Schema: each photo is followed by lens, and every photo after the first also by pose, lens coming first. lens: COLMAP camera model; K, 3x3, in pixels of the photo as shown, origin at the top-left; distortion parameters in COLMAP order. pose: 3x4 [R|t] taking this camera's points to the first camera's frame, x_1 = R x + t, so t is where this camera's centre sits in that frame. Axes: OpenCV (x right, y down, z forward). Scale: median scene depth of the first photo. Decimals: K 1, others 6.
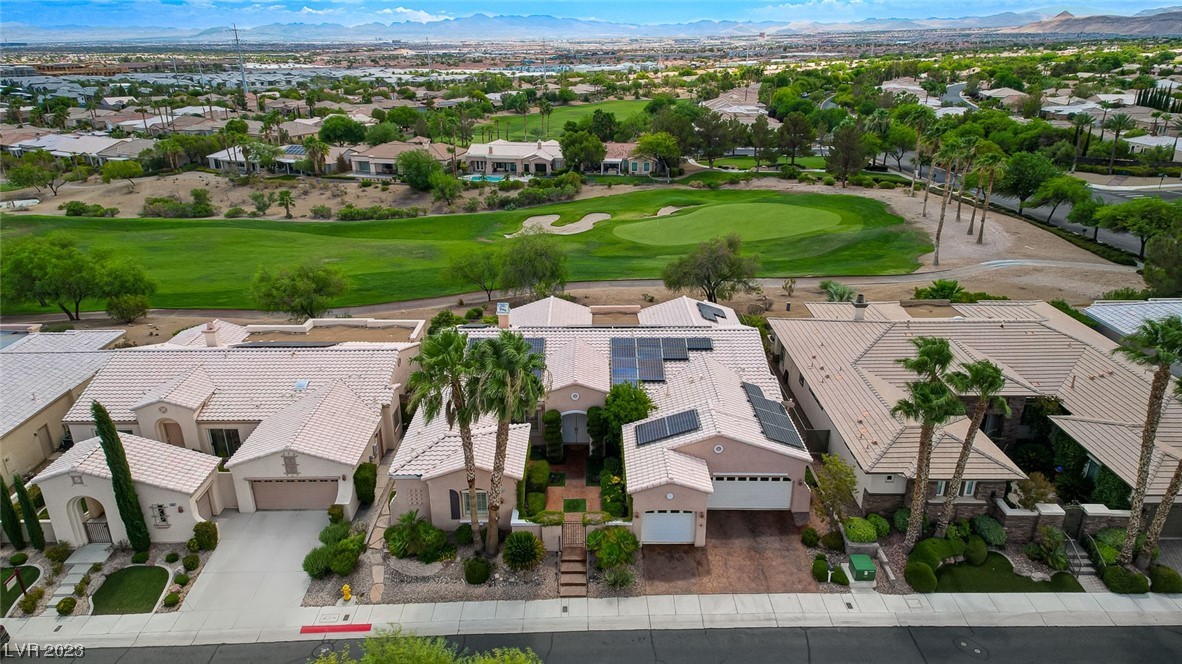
lens RADIAL K [[734.3, 0, 587.7], [0, 734.3, 338.7], [0, 0, 1]] dist [0.078854, -0.060750]
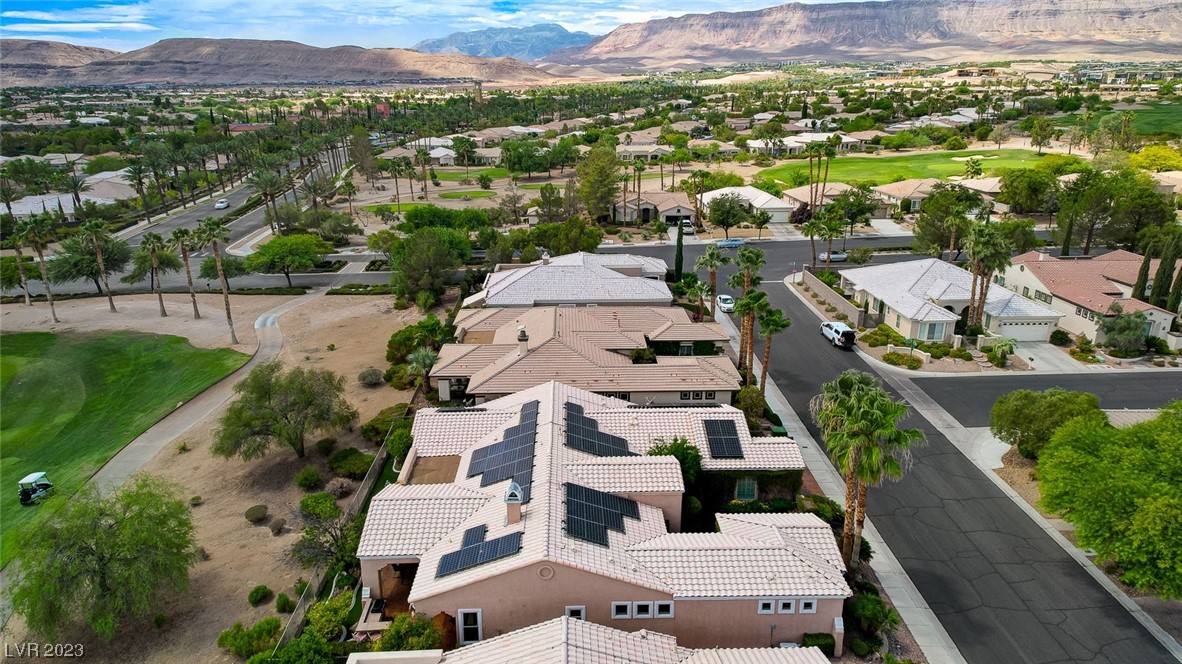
lens RADIAL K [[734.3, 0, 584.0], [0, 734.3, 341.4], [0, 0, 1]] dist [0.078854, -0.060750]
pose [[-0.029205, -0.317665, 0.947753, -0.704107], [0.381923, 0.872672, 0.304268, -0.339389], [-0.923733, 0.370855, 0.095837, 0.745771]]
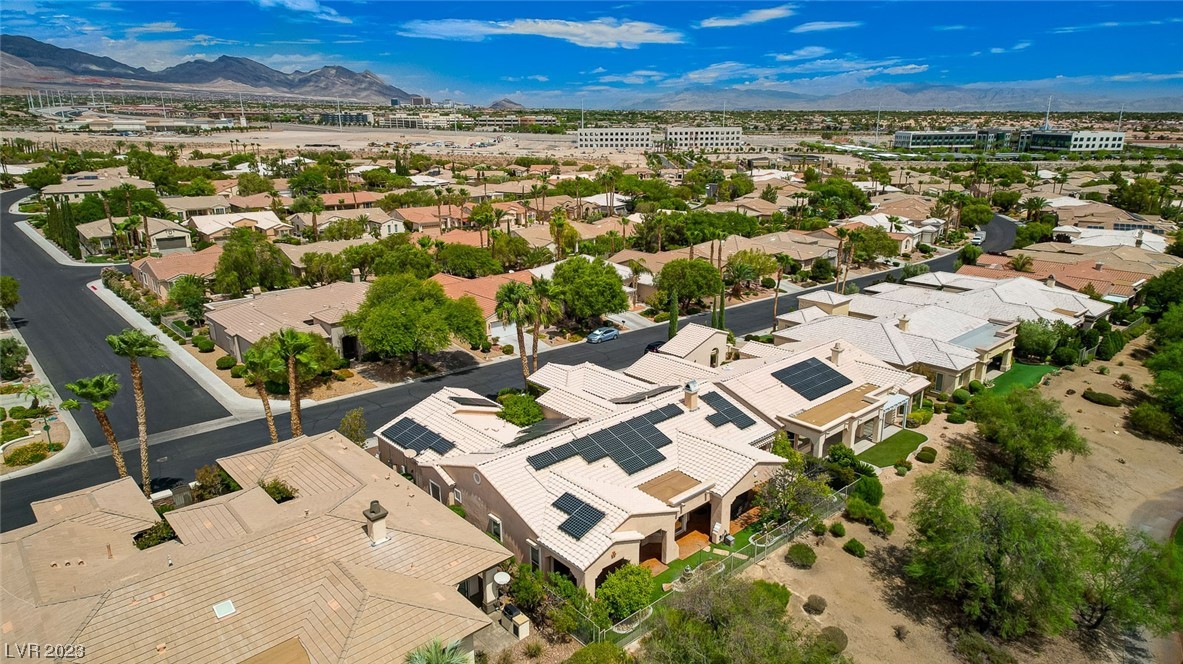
lens RADIAL K [[734.9, 0, 594.1], [0, 734.9, 335.4], [0, 0, 1]] dist [0.078854, -0.060750]
pose [[-0.737802, 0.199091, -0.644989, 0.594462], [-0.248323, 0.808456, 0.533605, -0.571860], [0.627681, 0.553860, -0.547042, 1.330480]]
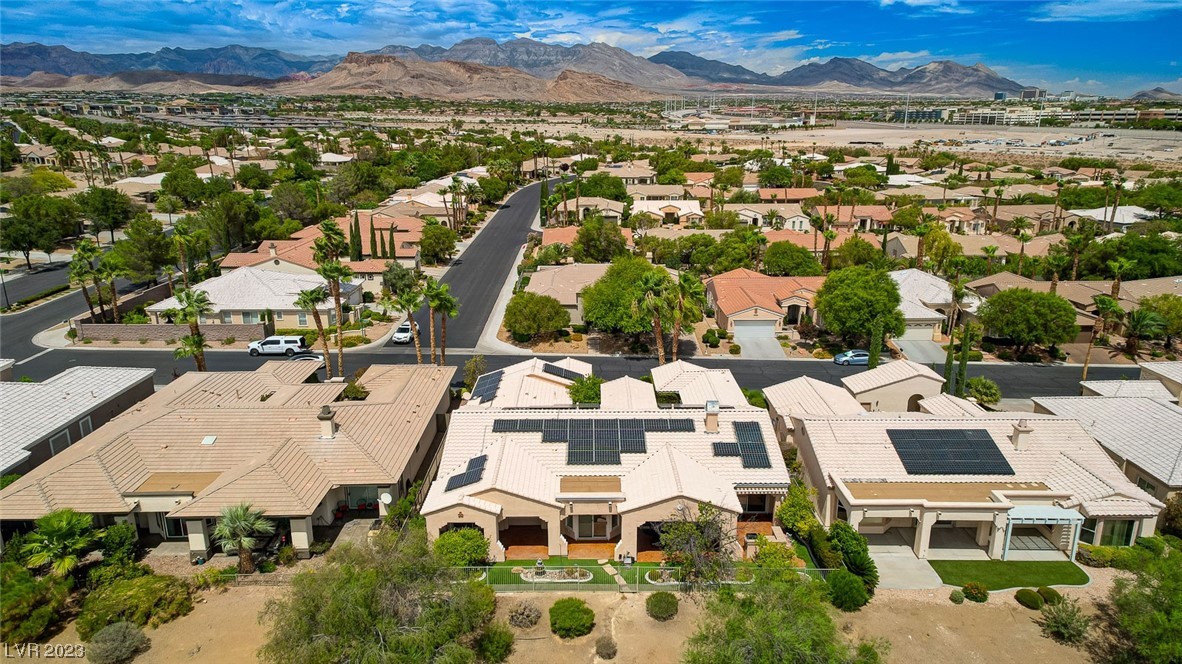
lens RADIAL K [[734.3, 0, 589.3], [0, 734.3, 338.6], [0, 0, 1]] dist [0.078854, -0.060750]
pose [[-0.999937, 0.010993, -0.002375, 0.042388], [0.007060, 0.777932, 0.628309, -0.648127], [0.008755, 0.628252, -0.777960, 1.548166]]
